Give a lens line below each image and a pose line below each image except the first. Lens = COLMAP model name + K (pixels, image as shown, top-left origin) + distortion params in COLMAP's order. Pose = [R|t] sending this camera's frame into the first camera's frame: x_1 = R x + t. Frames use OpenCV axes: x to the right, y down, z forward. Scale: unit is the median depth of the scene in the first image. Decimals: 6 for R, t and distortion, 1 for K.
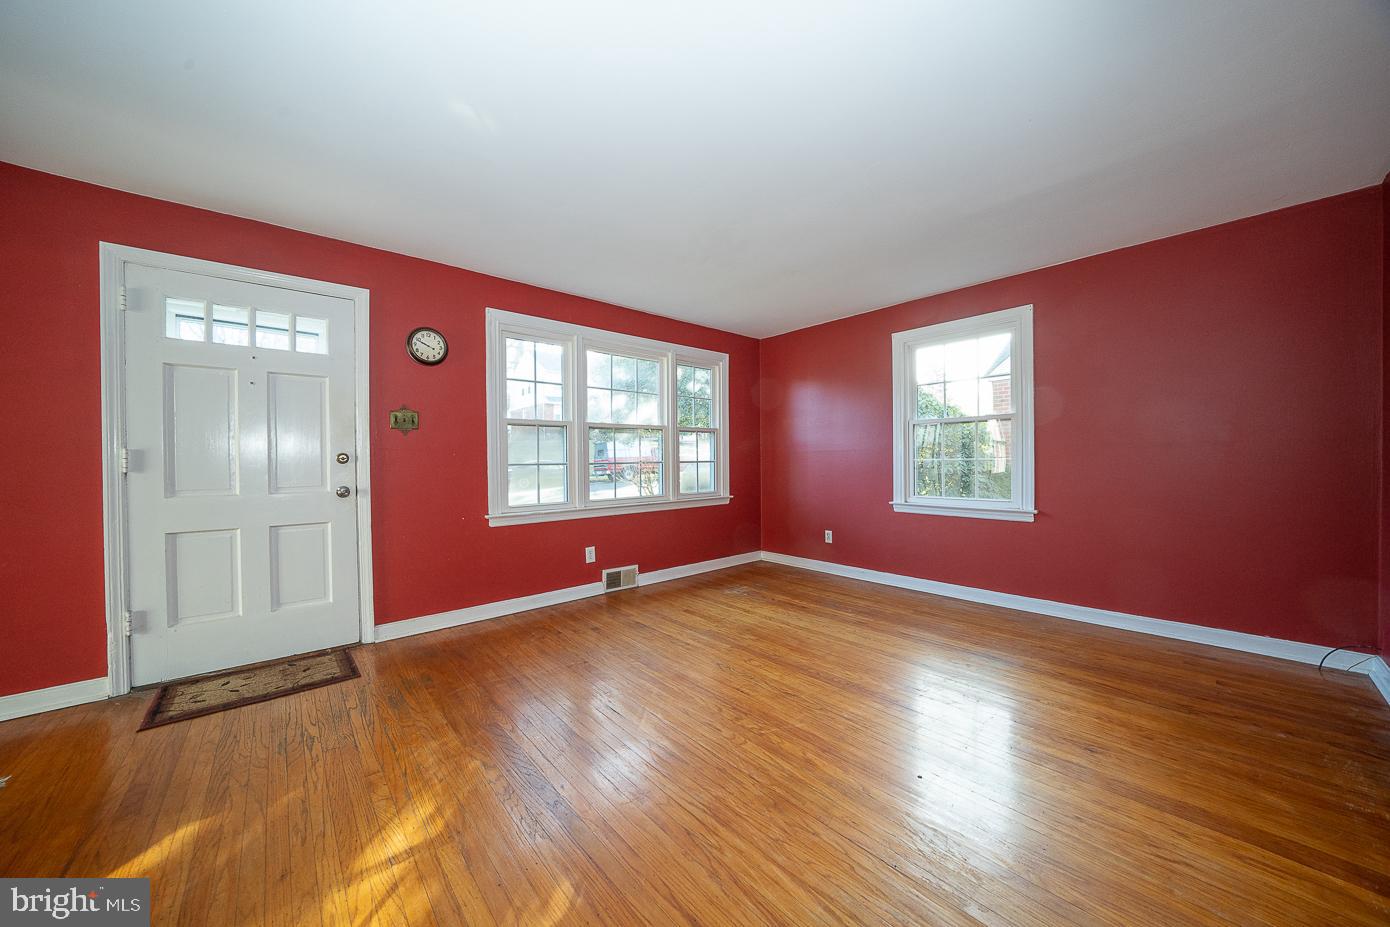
lens RADIAL K [[480.2, 0, 697.0], [0, 480.2, 464.3], [0, 0, 1]] dist [-0.024277, 0.001529]
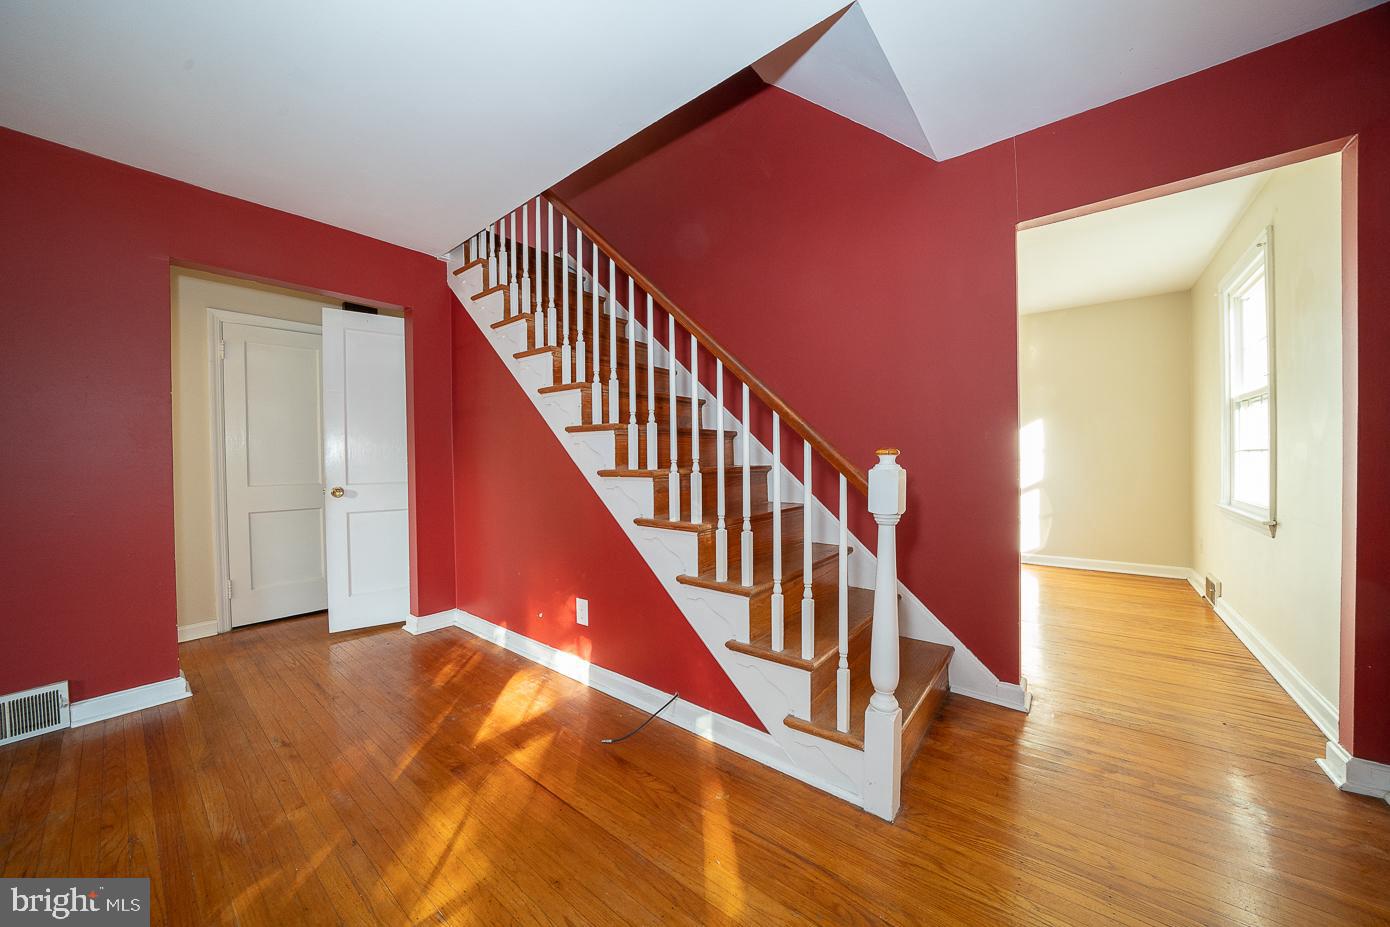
lens RADIAL K [[480.2, 0, 697.0], [0, 480.2, 464.3], [0, 0, 1]] dist [-0.024277, 0.001529]
pose [[-0.985720, 0.027375, -0.166155, -0.378230], [0.023438, 0.999397, 0.025615, 0.000408], [0.166756, 0.021354, -0.985767, 0.722457]]
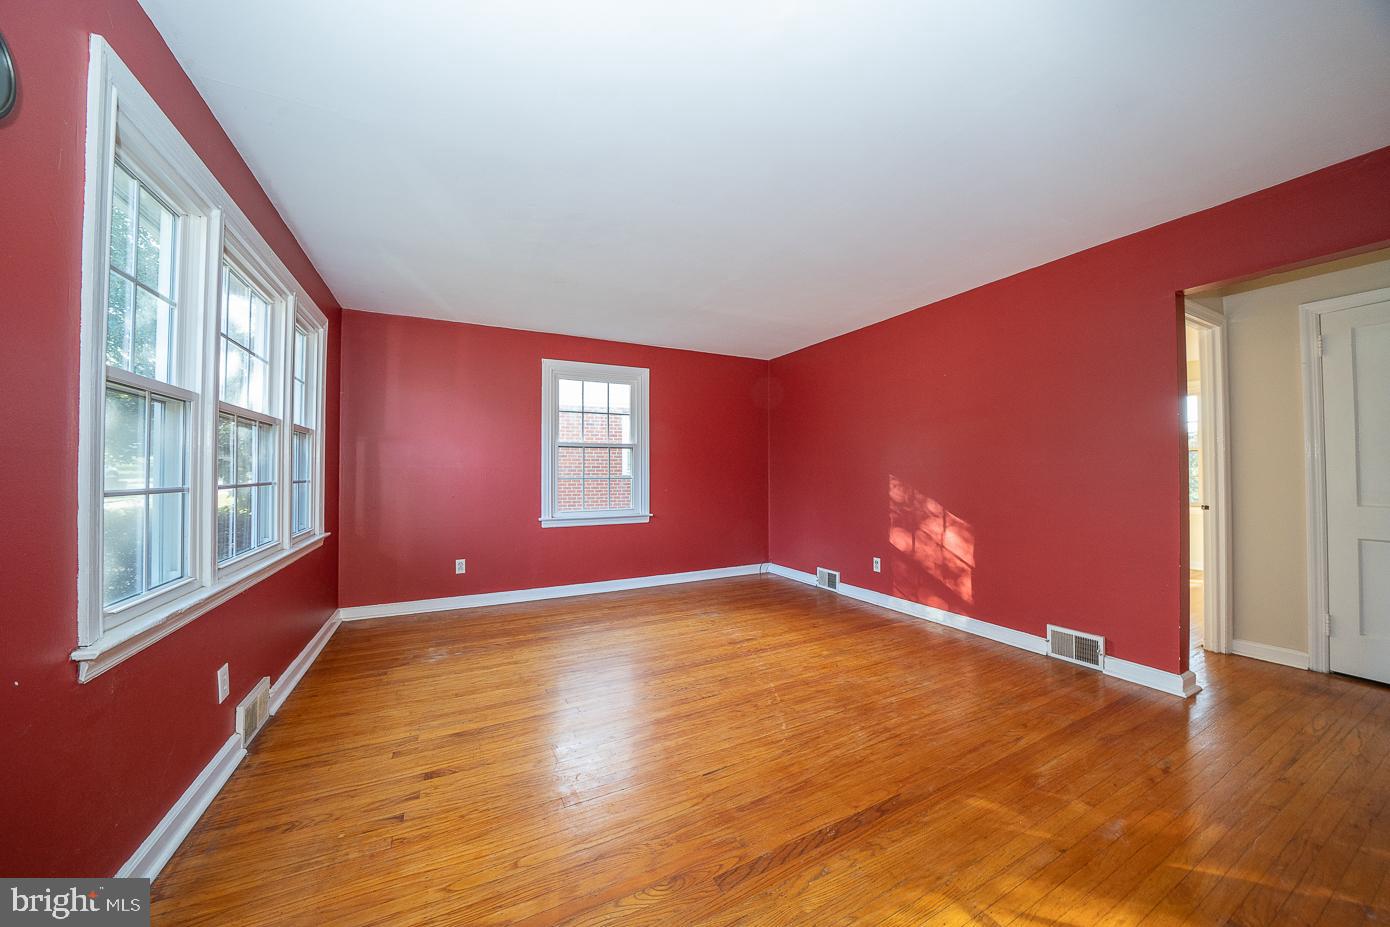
lens RADIAL K [[480.2, 0, 697.0], [0, 480.2, 464.3], [0, 0, 1]] dist [-0.024277, 0.001529]
pose [[0.246572, 0.025111, 0.968799, -0.633400], [0.009134, 0.999560, -0.028233, -0.008654], [-0.969082, 0.015810, 0.246234, 0.499159]]
